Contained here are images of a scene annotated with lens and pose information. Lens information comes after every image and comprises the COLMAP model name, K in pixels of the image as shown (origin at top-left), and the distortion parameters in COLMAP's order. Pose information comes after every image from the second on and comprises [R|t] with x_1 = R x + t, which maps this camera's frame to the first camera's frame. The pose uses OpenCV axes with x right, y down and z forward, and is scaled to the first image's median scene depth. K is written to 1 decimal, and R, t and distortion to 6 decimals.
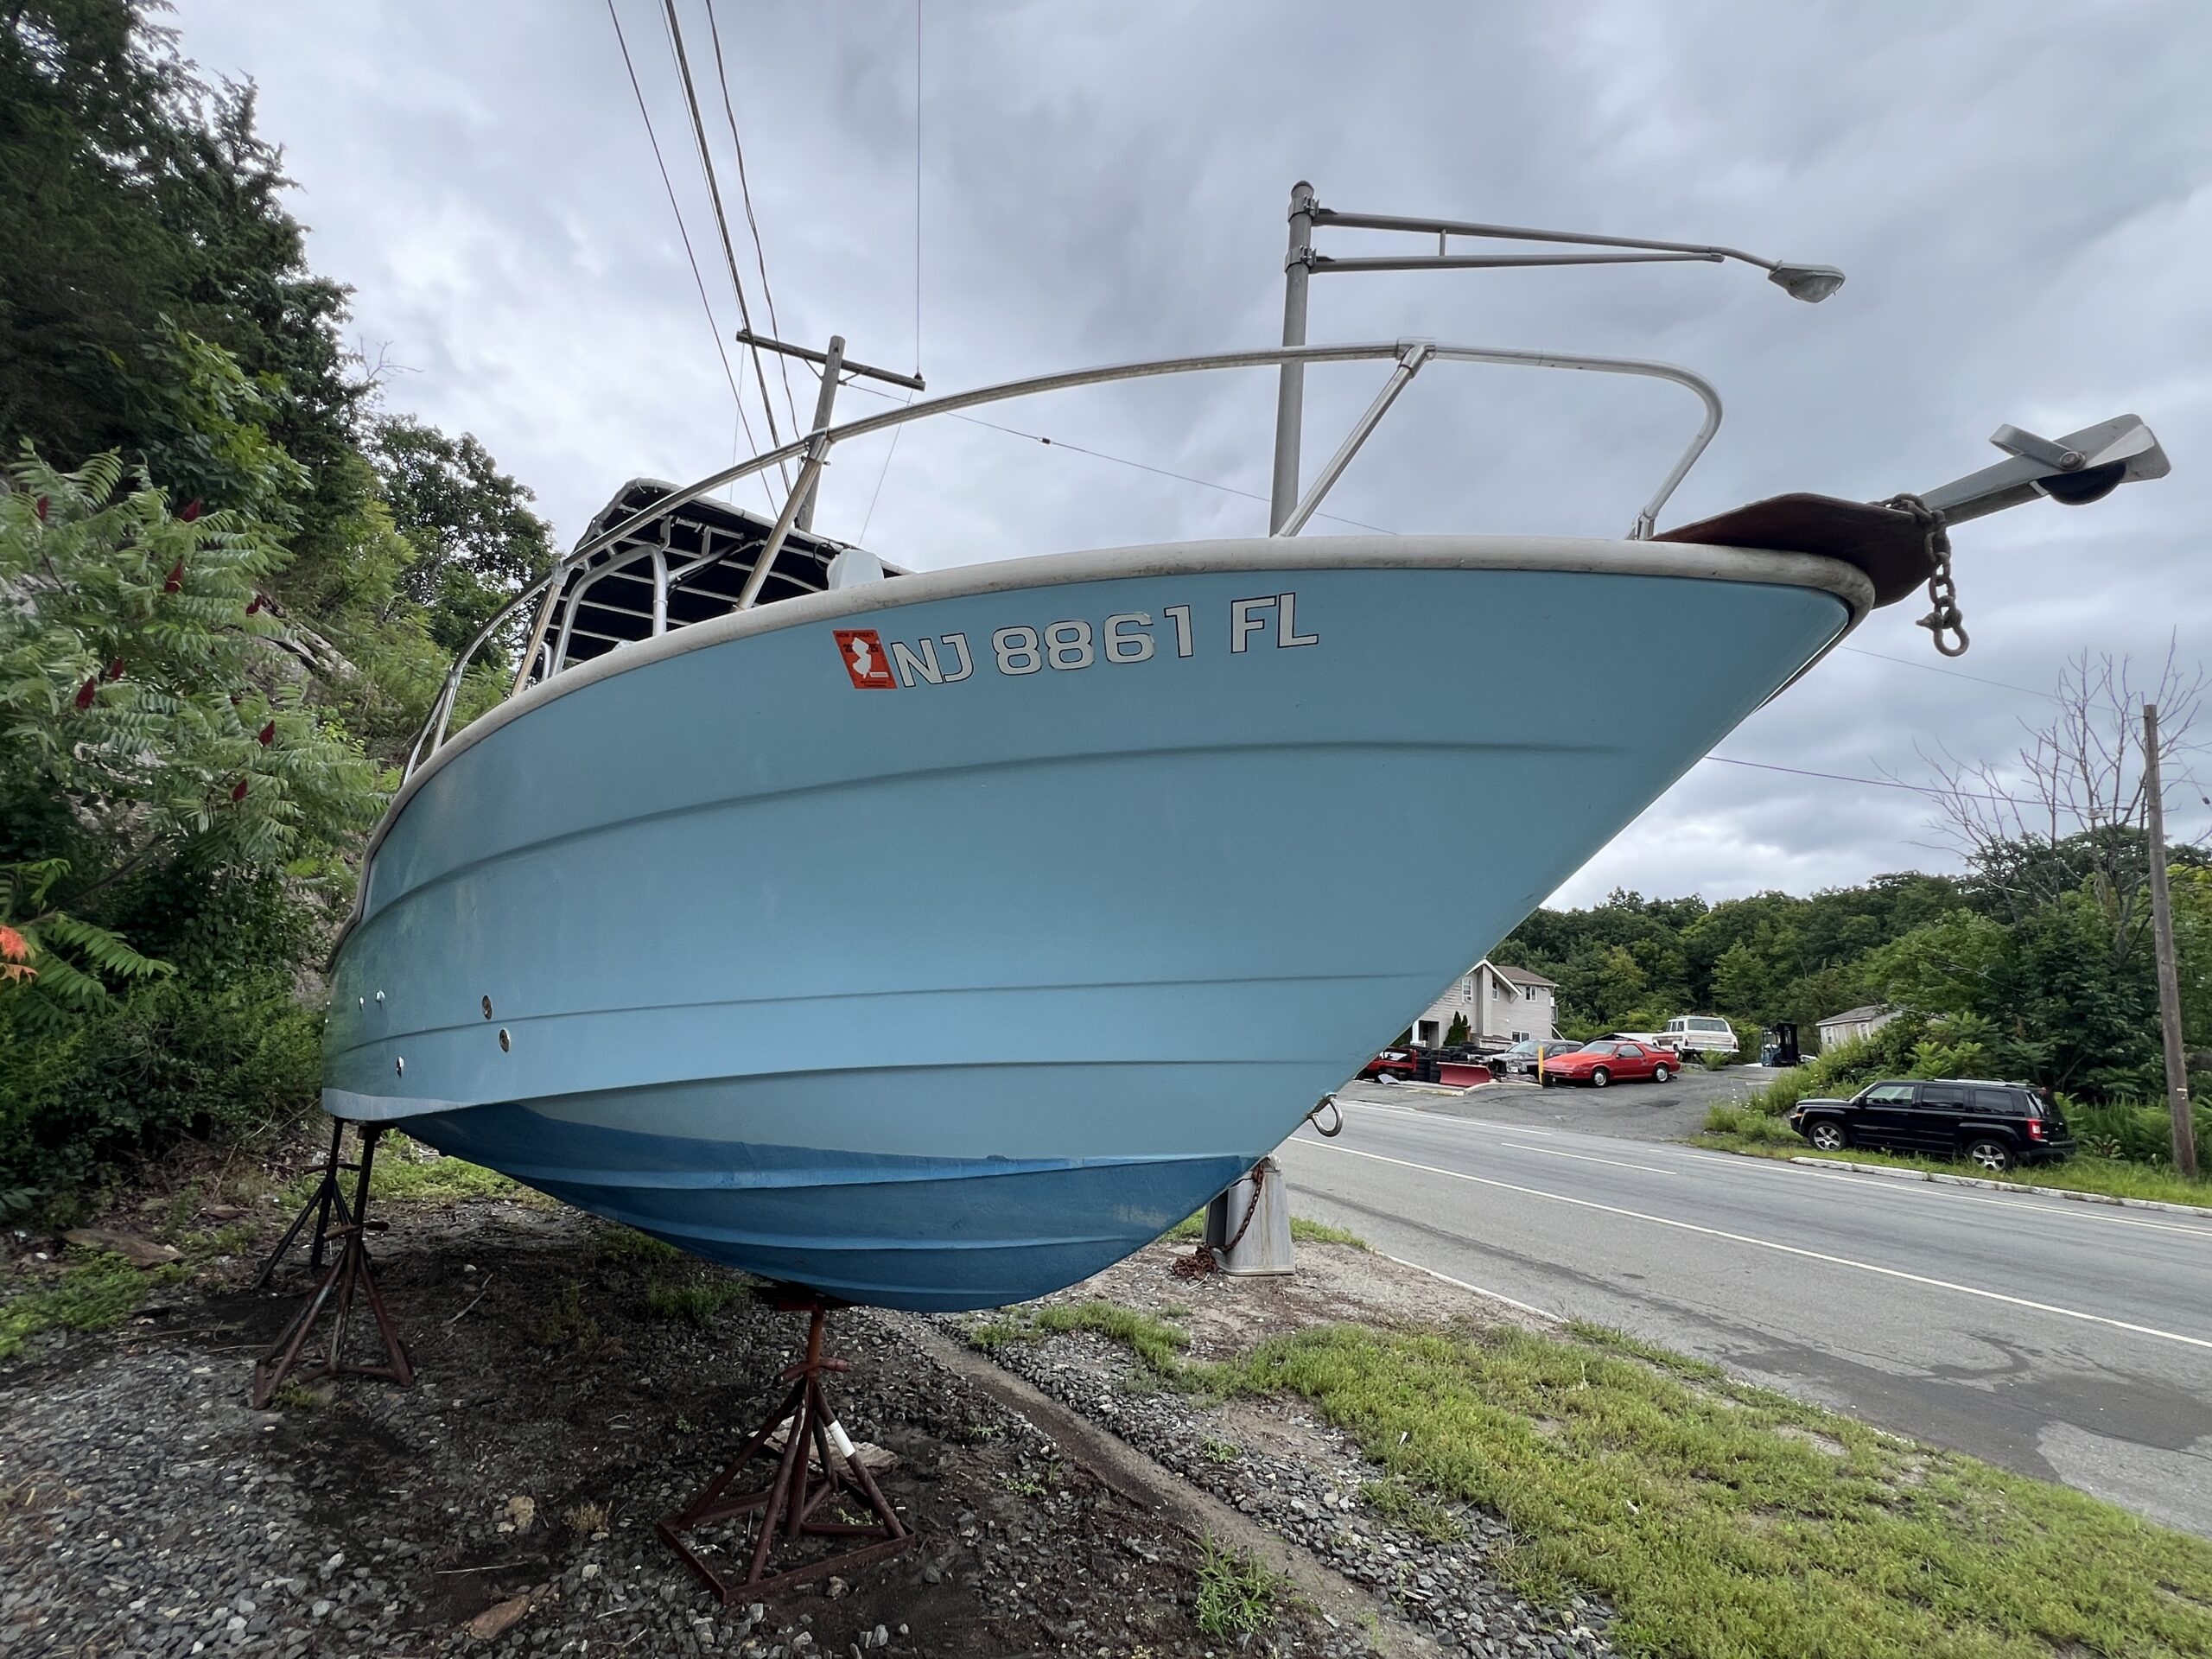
lens RADIAL K [[1021.1, 0, 1101.9], [0, 1021.1, 825.3], [0, 0, 1]] dist [-0.003030, 0.000600]
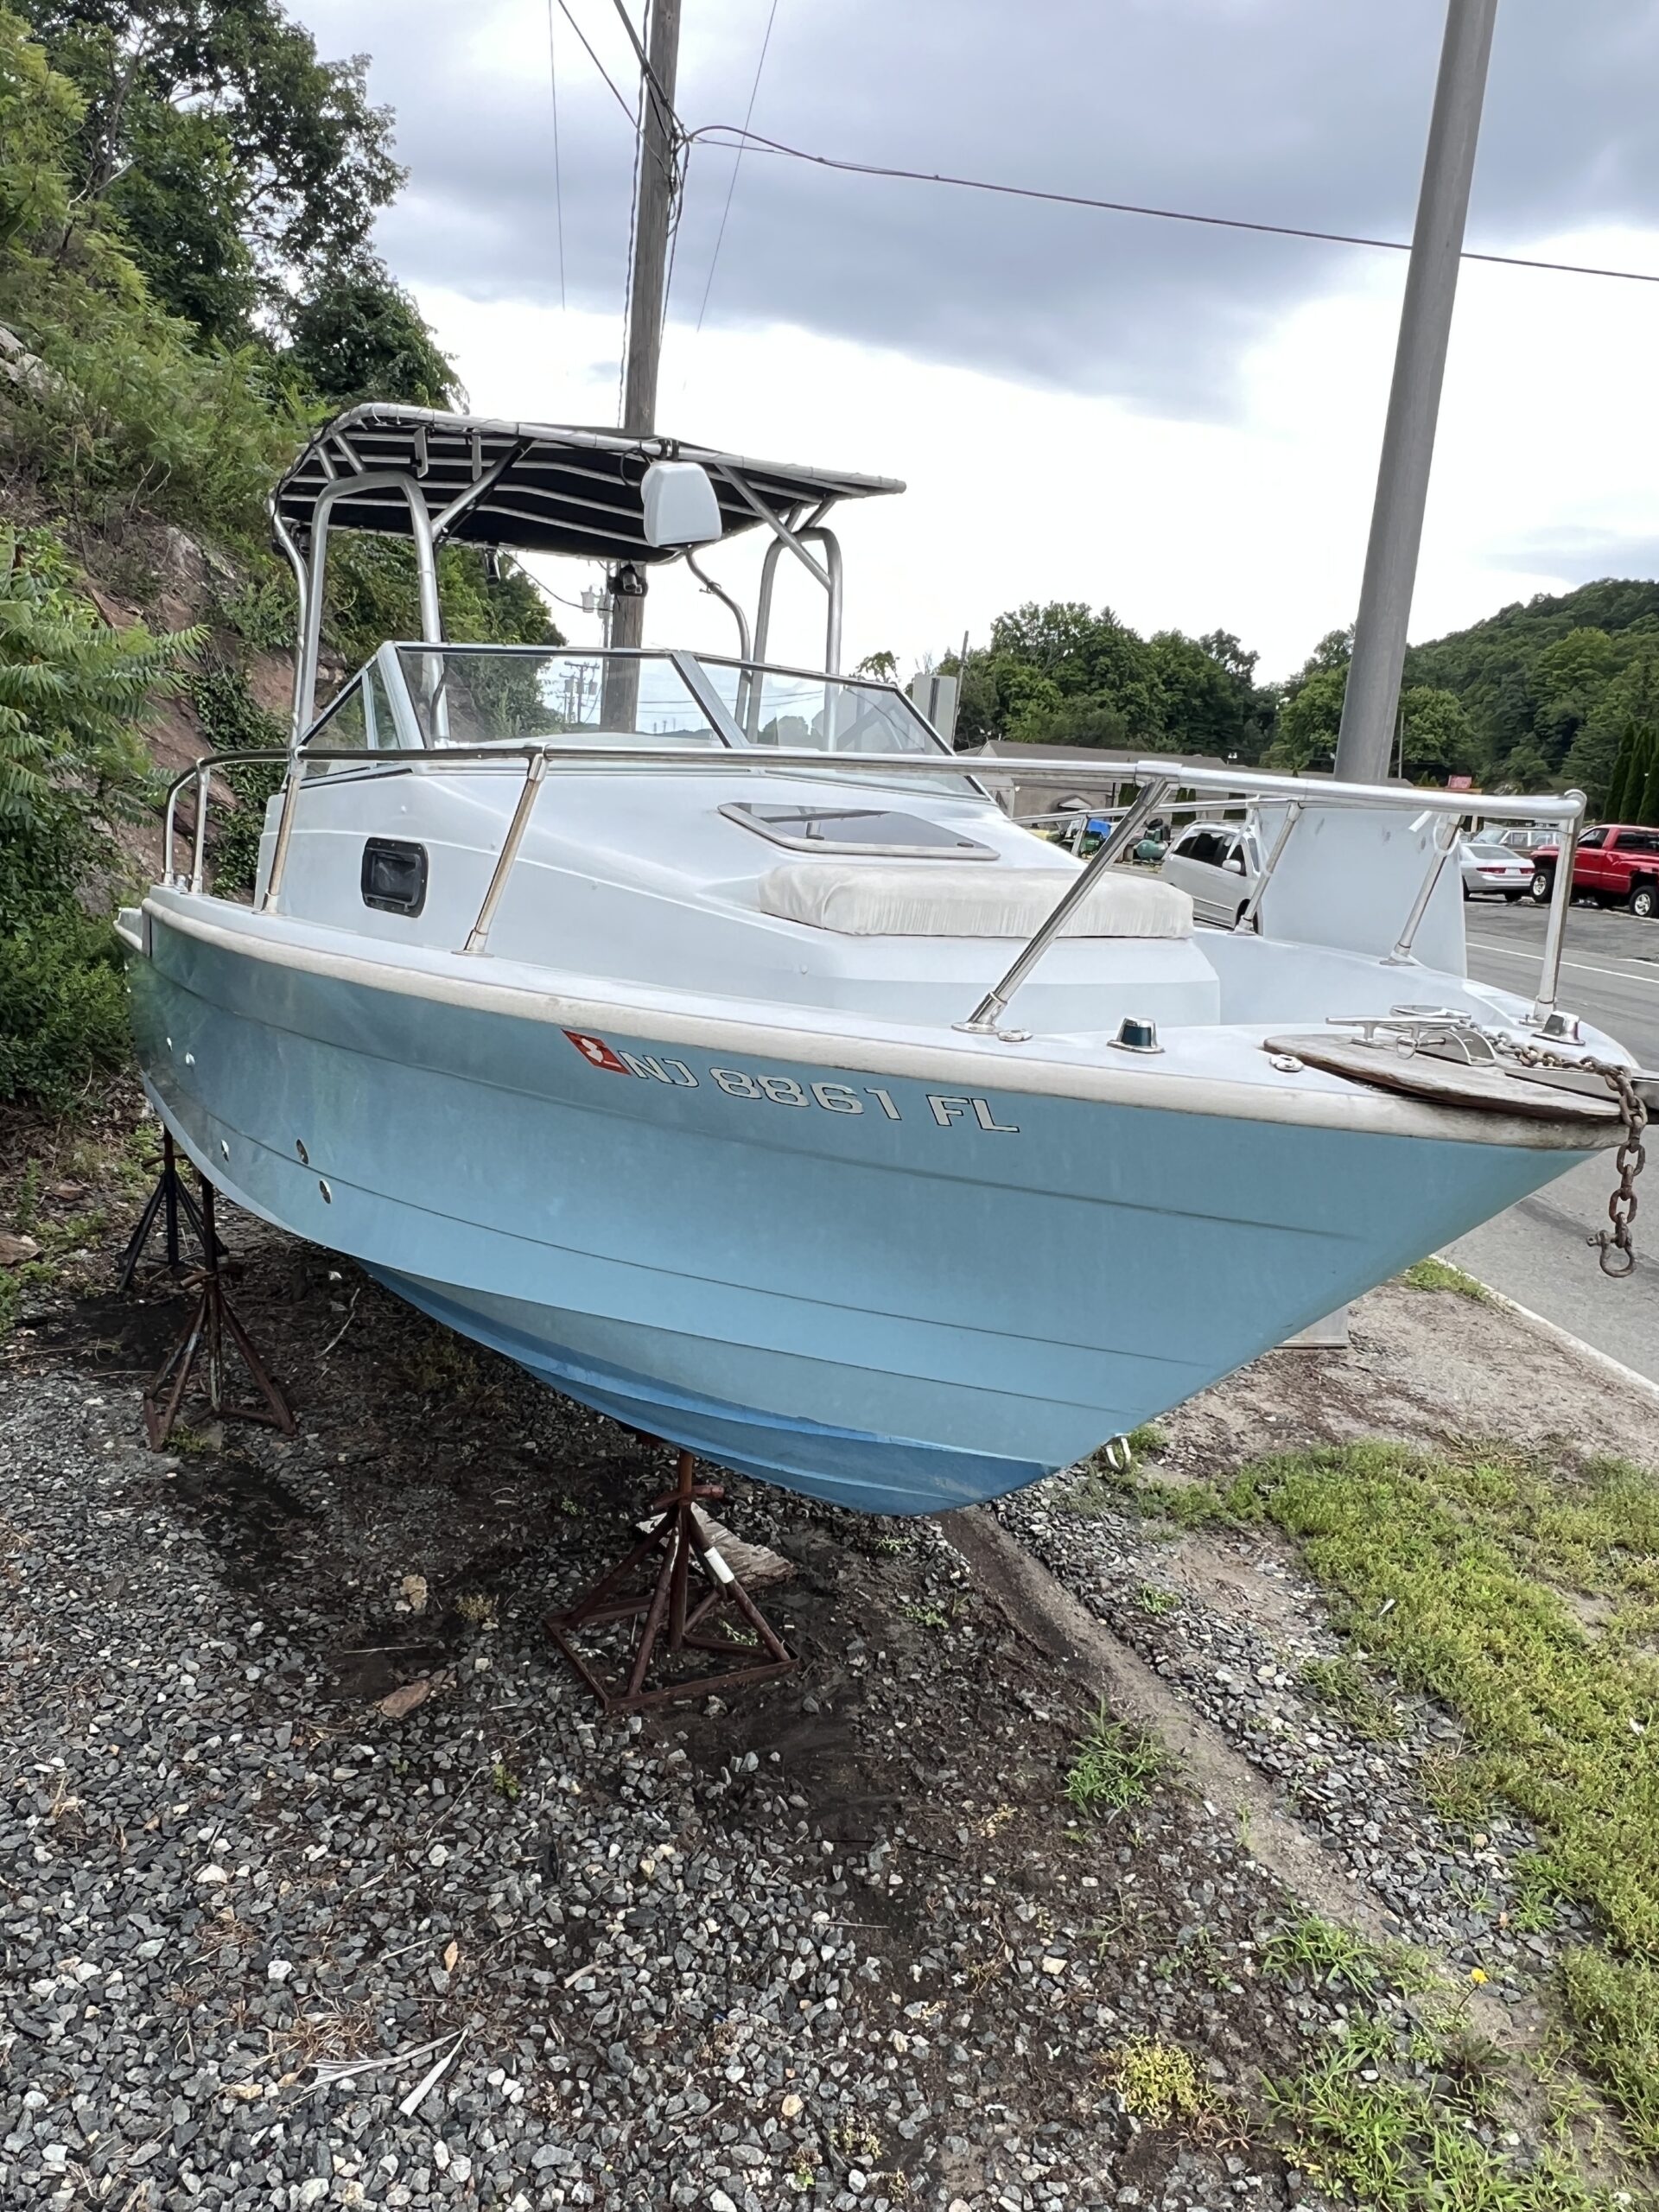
lens RADIAL K [[1632.0, 0, 833.0], [0, 1632.0, 1113.1], [0, 0, 1]] dist [0.000135, -0.007680]
pose [[0.973949, 0.041874, -0.222866, 0.160586], [0.043206, 0.930532, 0.363654, -0.319974], [0.222612, -0.363809, 0.904482, -0.176673]]
